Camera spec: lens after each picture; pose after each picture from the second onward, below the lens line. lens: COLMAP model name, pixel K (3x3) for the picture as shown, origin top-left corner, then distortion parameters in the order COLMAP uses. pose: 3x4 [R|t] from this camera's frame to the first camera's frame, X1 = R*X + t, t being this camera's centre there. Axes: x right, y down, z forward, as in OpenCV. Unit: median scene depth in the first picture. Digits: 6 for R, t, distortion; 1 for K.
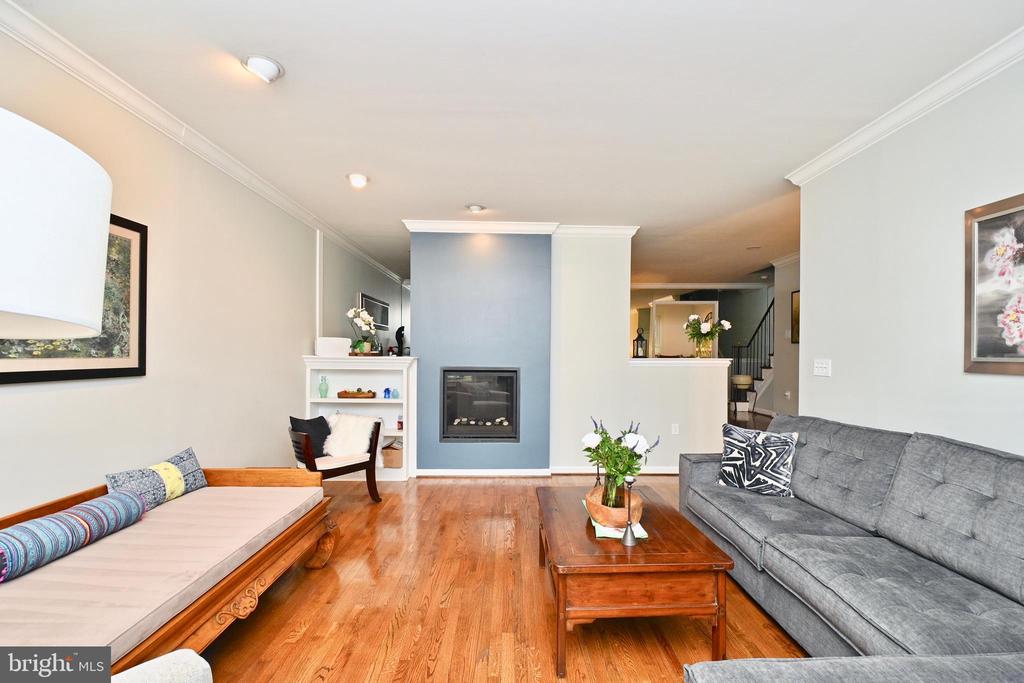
lens RADIAL K [[450.8, 0, 520.7], [0, 450.8, 354.5], [0, 0, 1]] dist [0.023609, -0.026095]
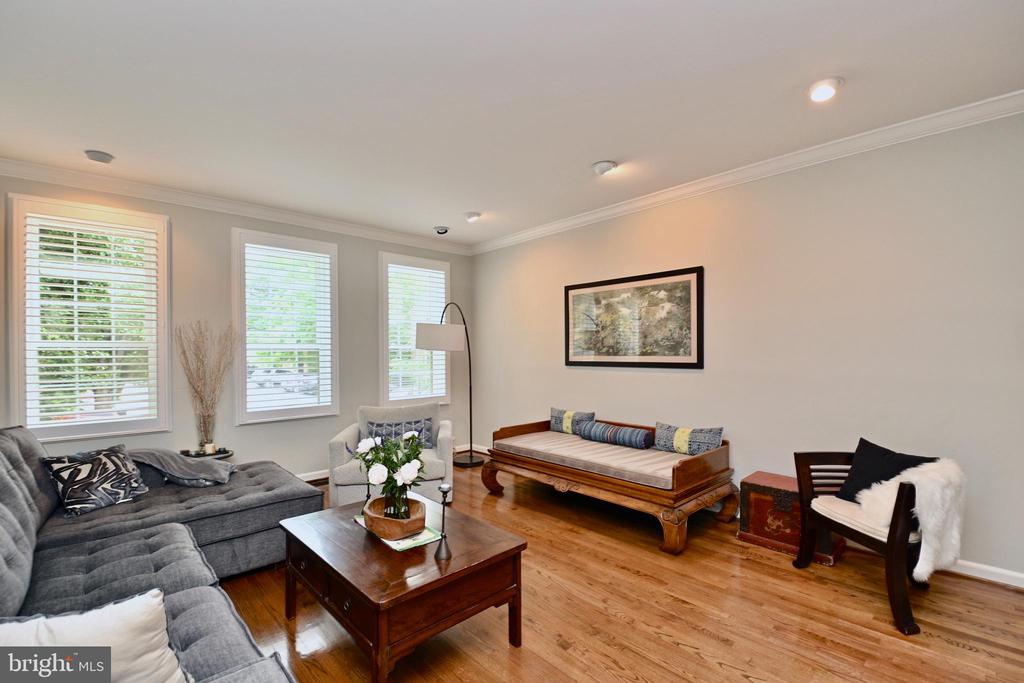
lens RADIAL K [[450.8, 0, 520.7], [0, 450.8, 354.5], [0, 0, 1]] dist [0.023609, -0.026095]
pose [[-0.744089, 0.000682, -0.668081, 0.625196], [-0.003444, 0.999982, 0.004856, -0.005158], [0.668072, 0.005914, -0.744073, 1.835980]]
